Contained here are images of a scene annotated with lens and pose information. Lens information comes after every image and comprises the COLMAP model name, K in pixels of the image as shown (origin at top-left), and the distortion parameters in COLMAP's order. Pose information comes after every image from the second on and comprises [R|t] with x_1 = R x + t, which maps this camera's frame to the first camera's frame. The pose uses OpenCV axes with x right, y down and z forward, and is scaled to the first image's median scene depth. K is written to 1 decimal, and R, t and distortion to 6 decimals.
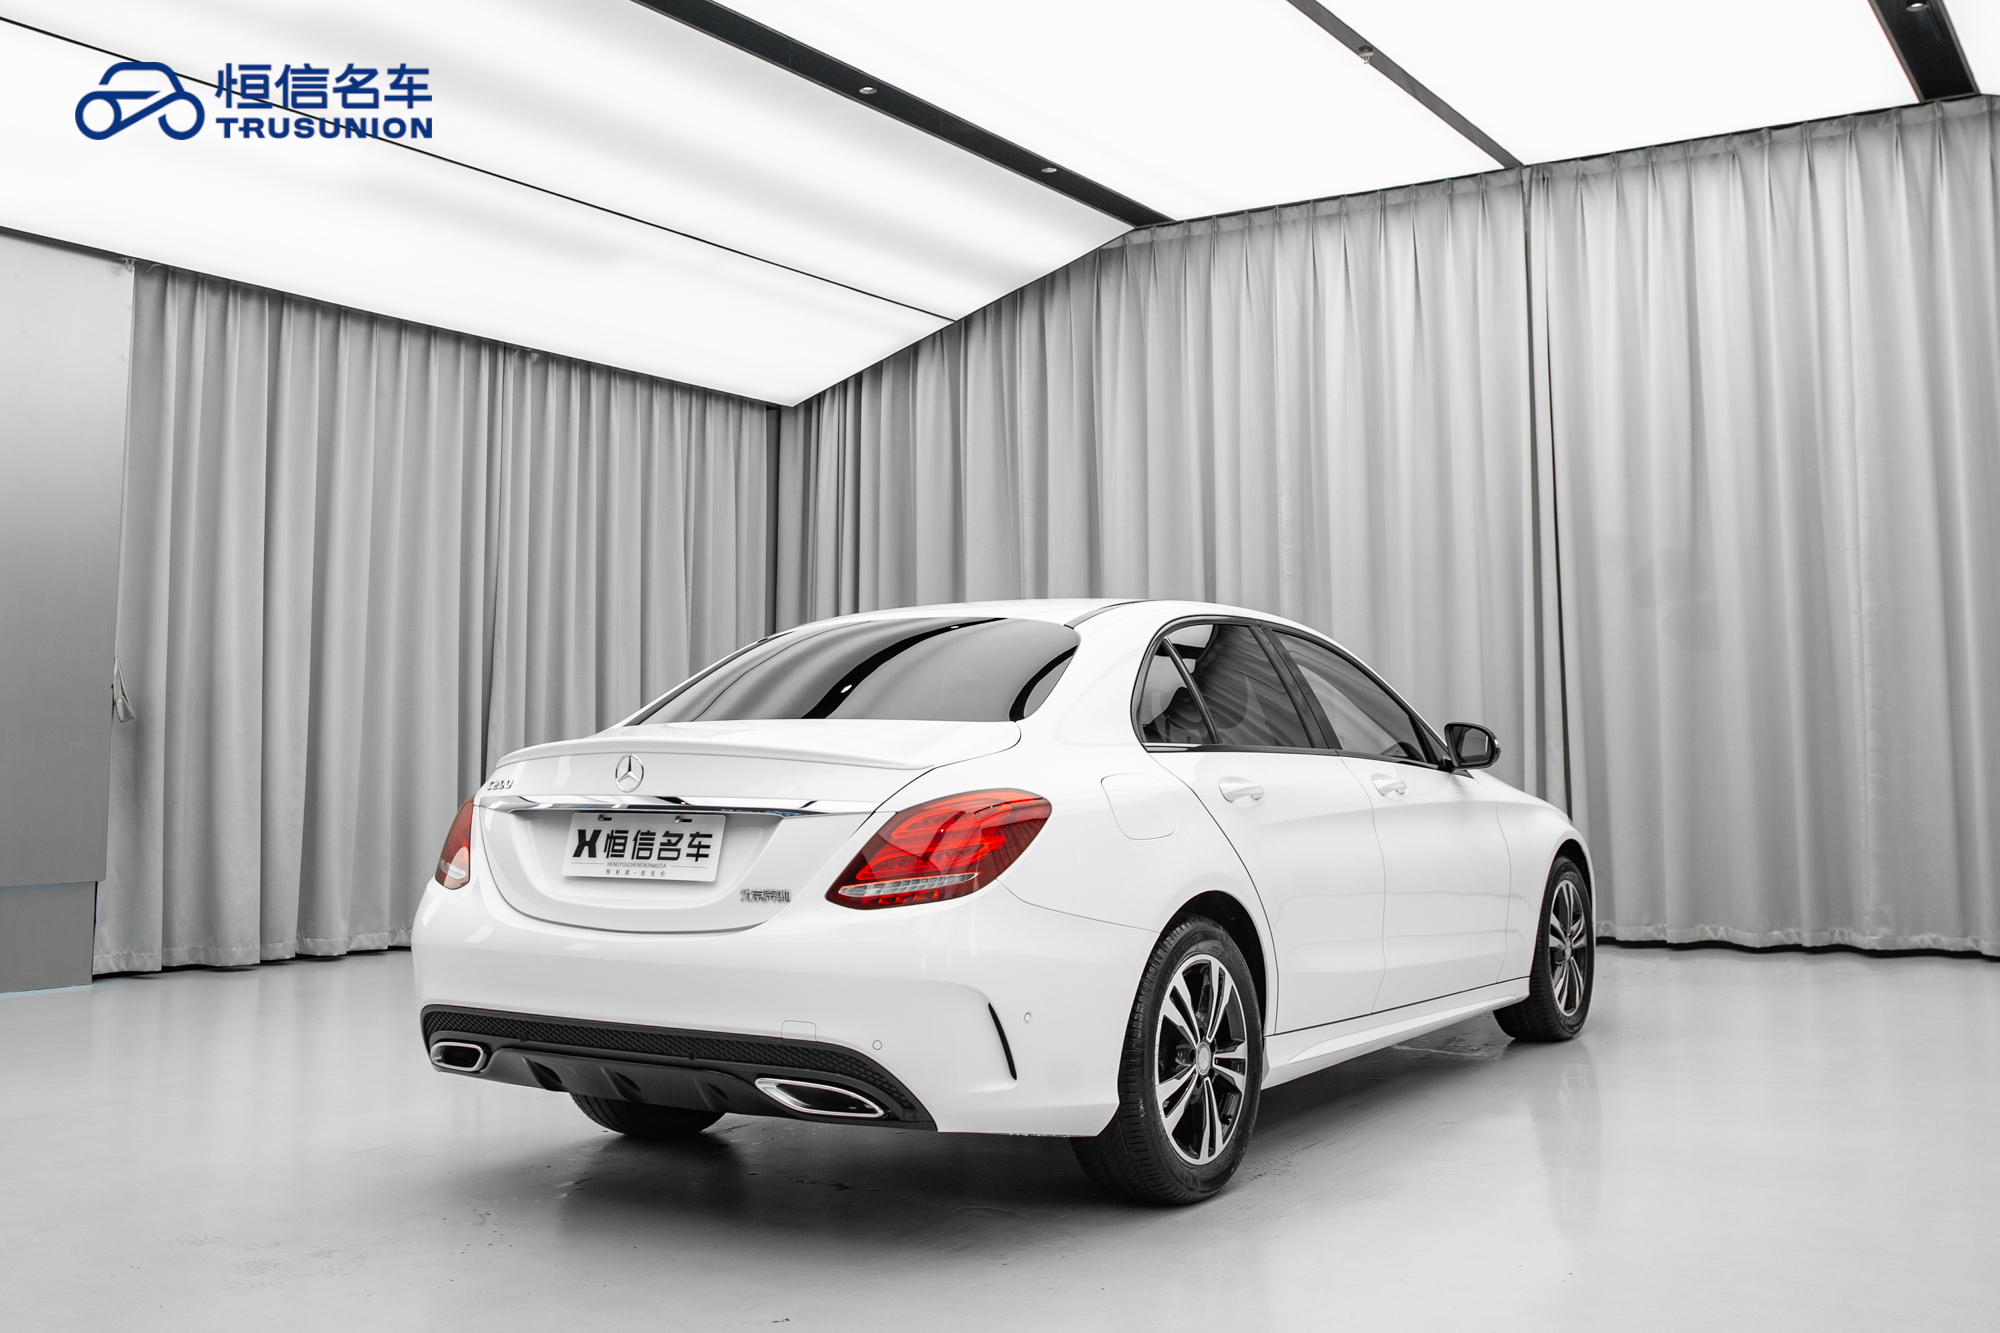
lens RADIAL K [[1457.7, 0, 1217.8], [0, 1457.7, 634.5], [0, 0, 1]] dist [-0.044576, -0.000670]
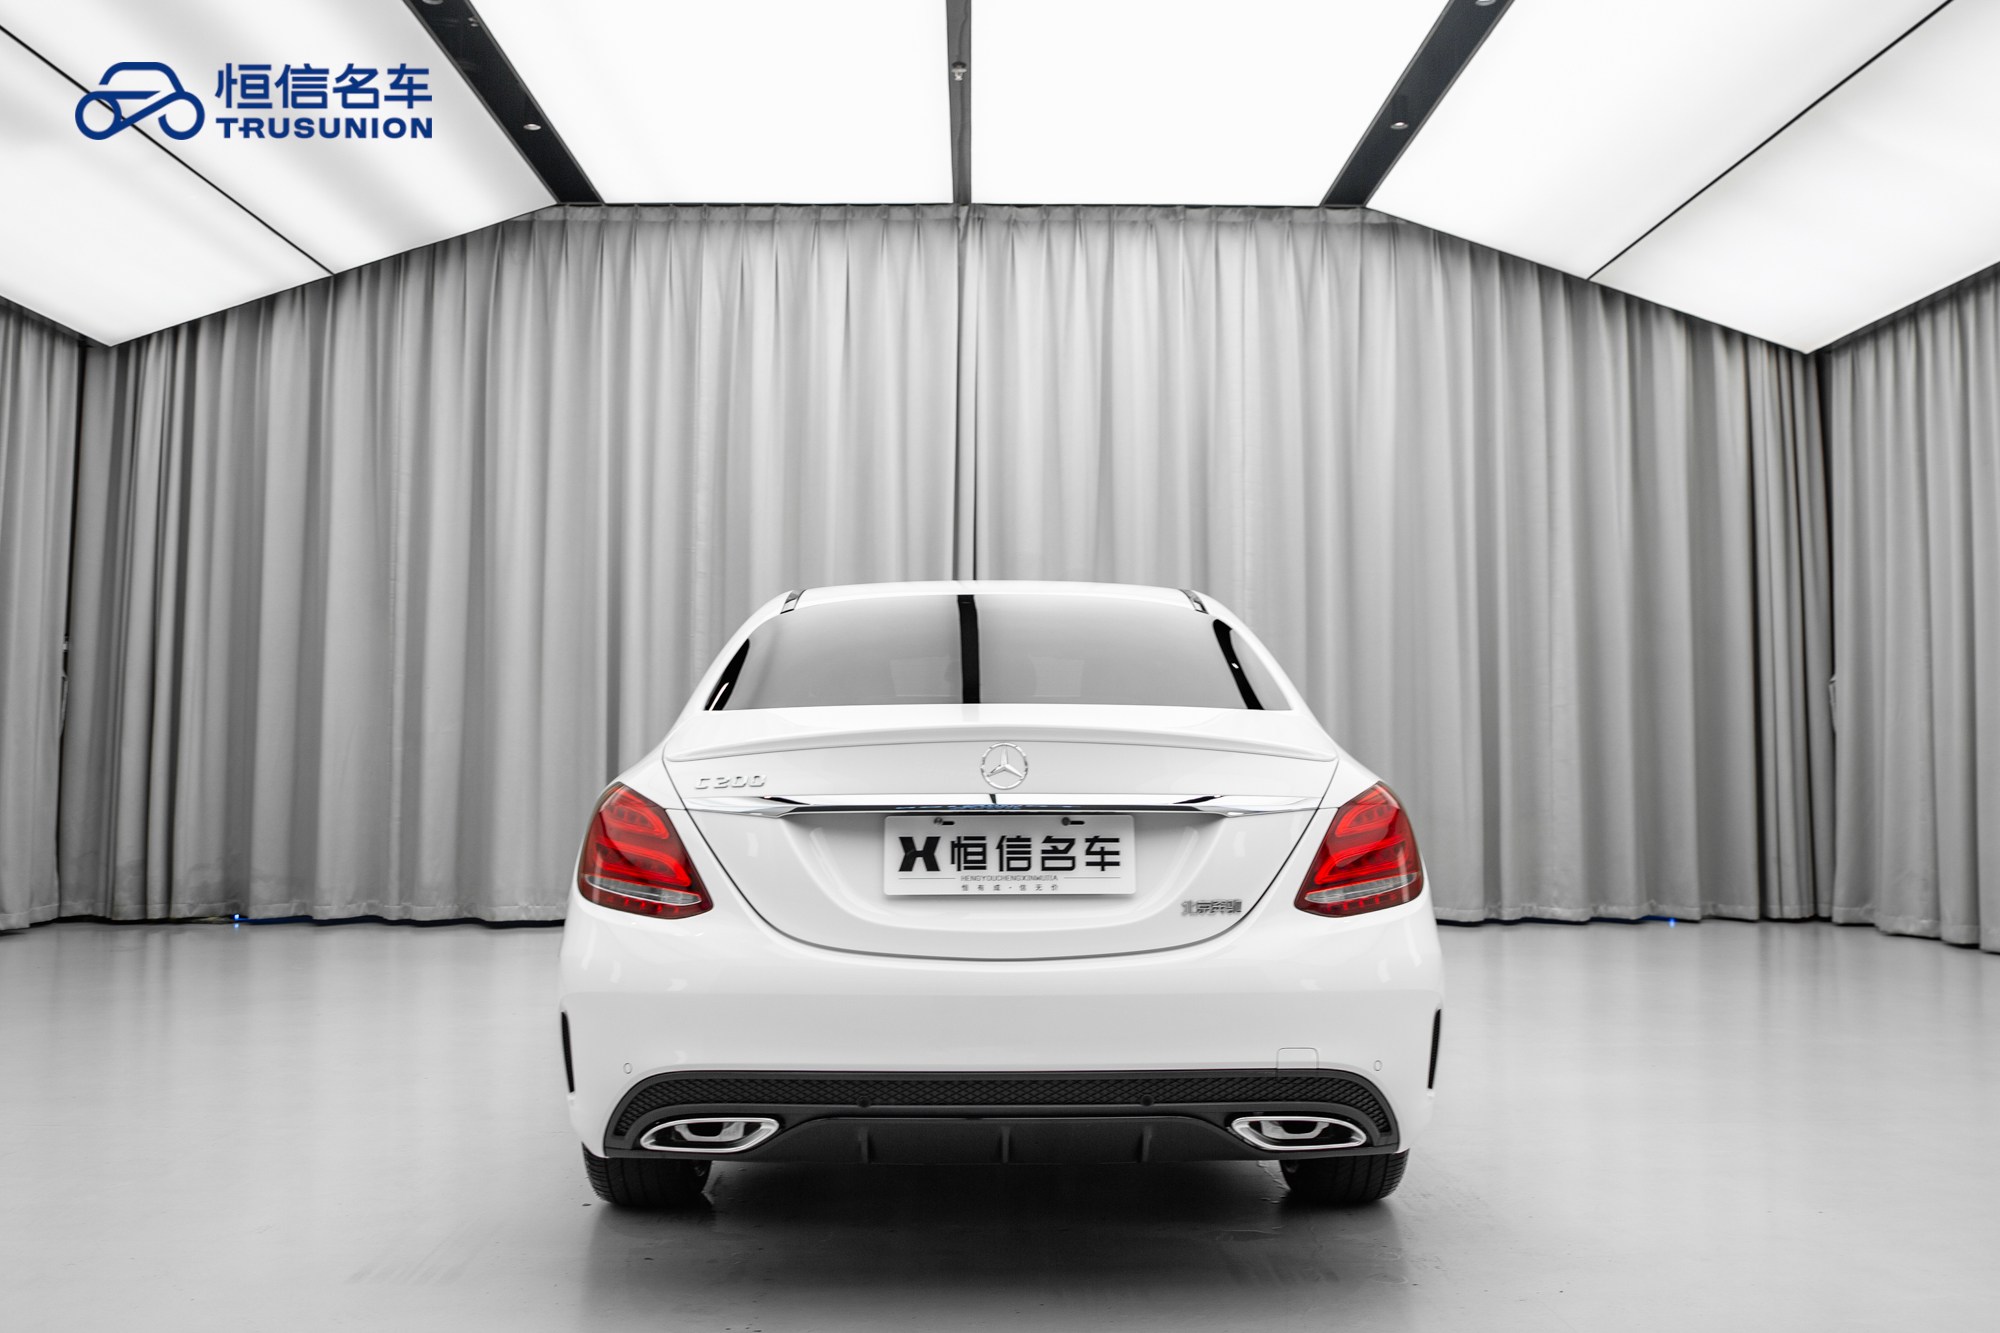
lens RADIAL K [[1377.4, 0, 1000.0], [0, 1377.4, 666.5], [0, 0, 1]] dist [-0.095824, 0.048262]
pose [[0.911434, 0.032583, 0.410153, -0.704664], [-0.038967, 0.999214, 0.007214, 0.034327], [-0.409596, -0.022557, 0.911988, 0.292489]]
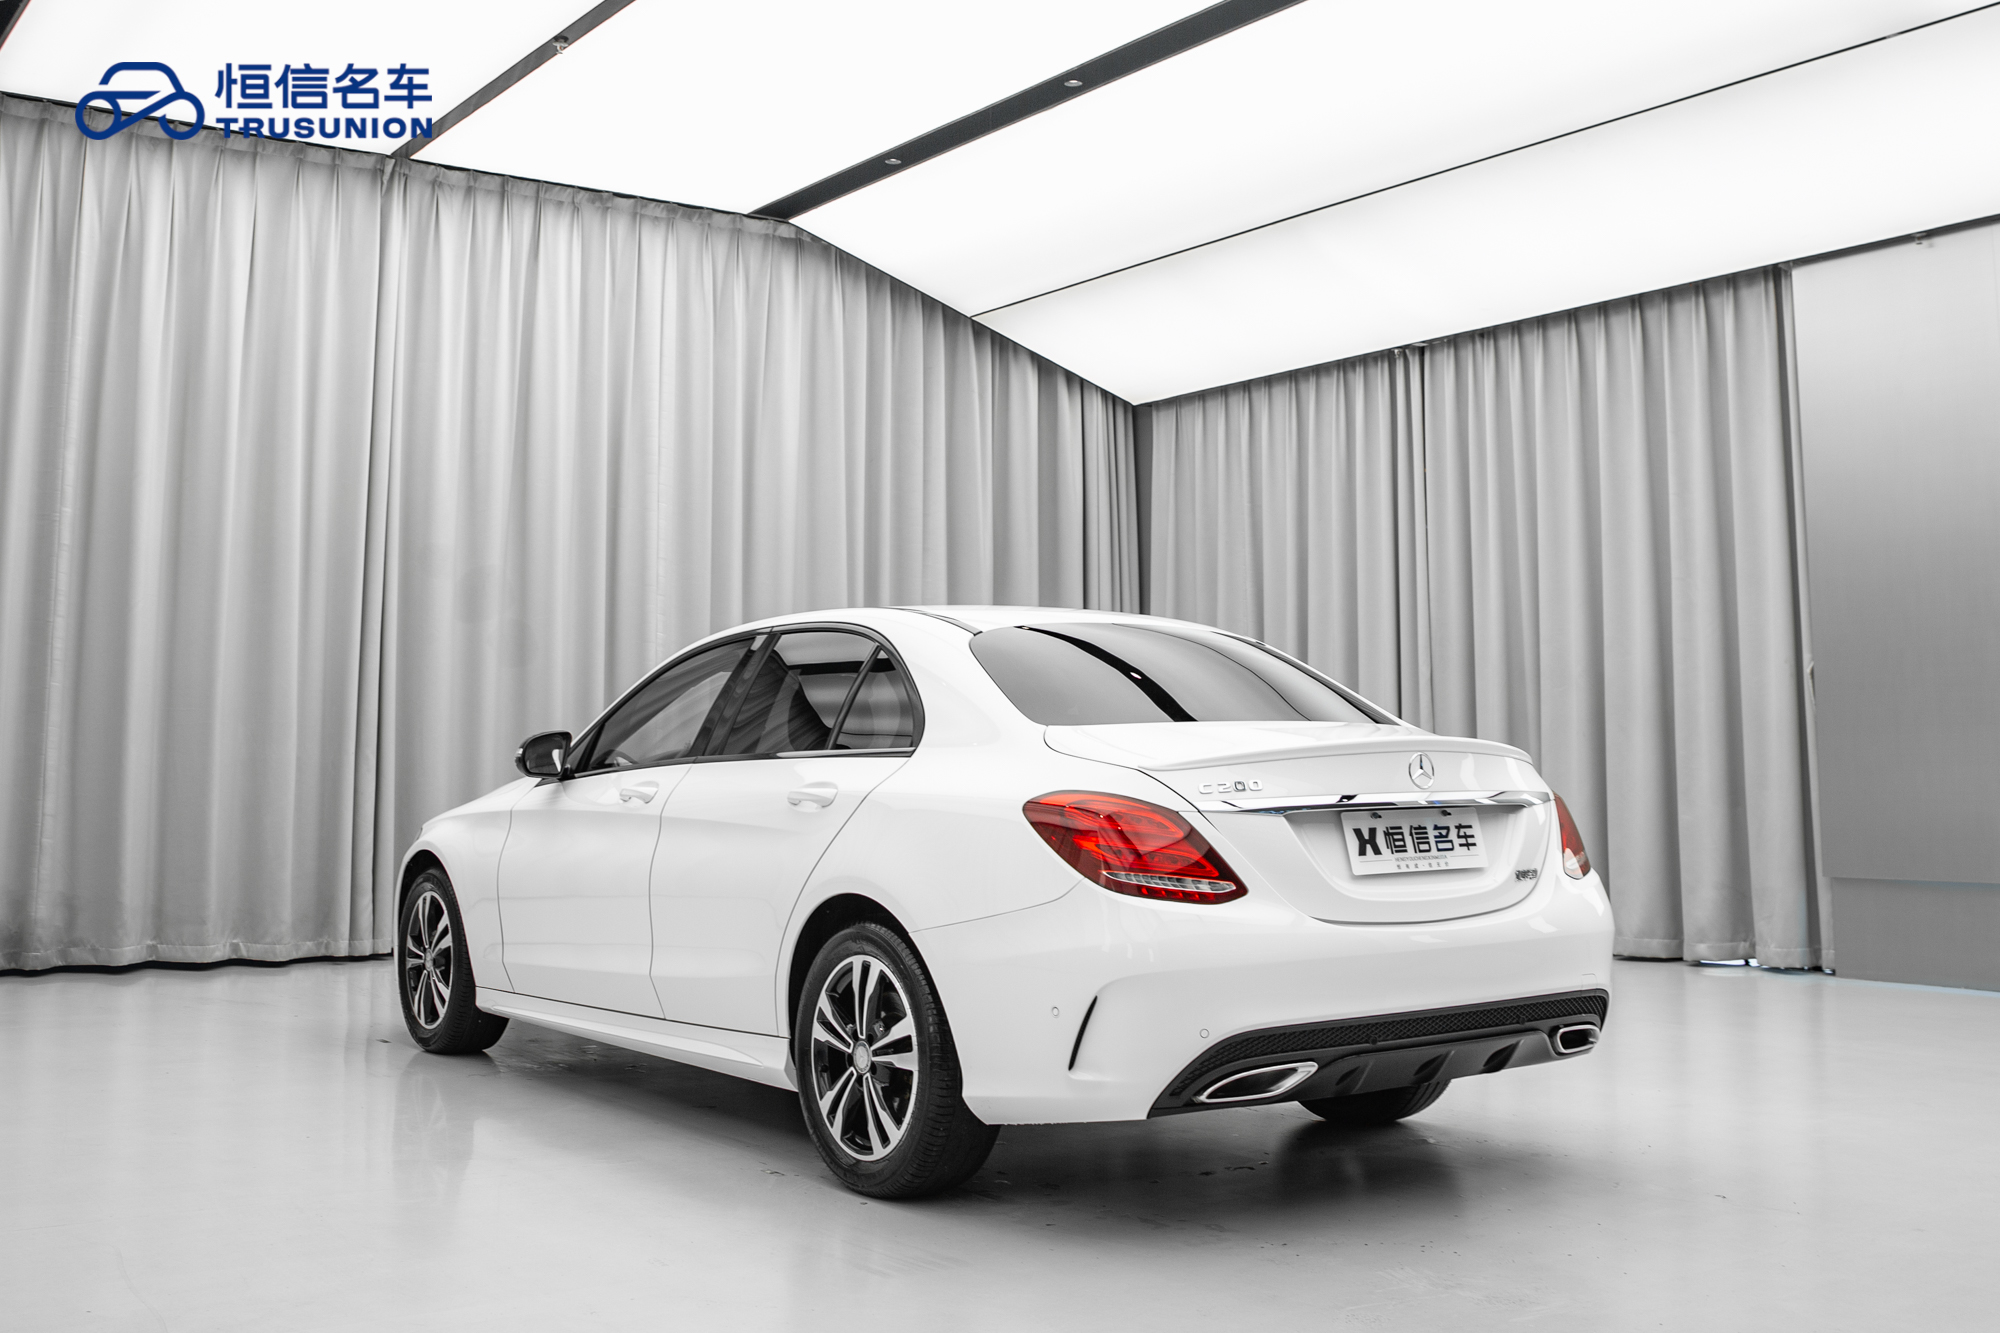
lens RADIAL K [[1489.6, 0, 772.3], [0, 1489.6, 664.9], [0, 0, 1]] dist [-0.035799, -0.003112]
pose [[0.648385, 0.051692, 0.759556, -1.478921], [-0.060710, 0.998026, -0.016098, 0.063609], [-0.758888, -0.035675, 0.650243, 0.645470]]
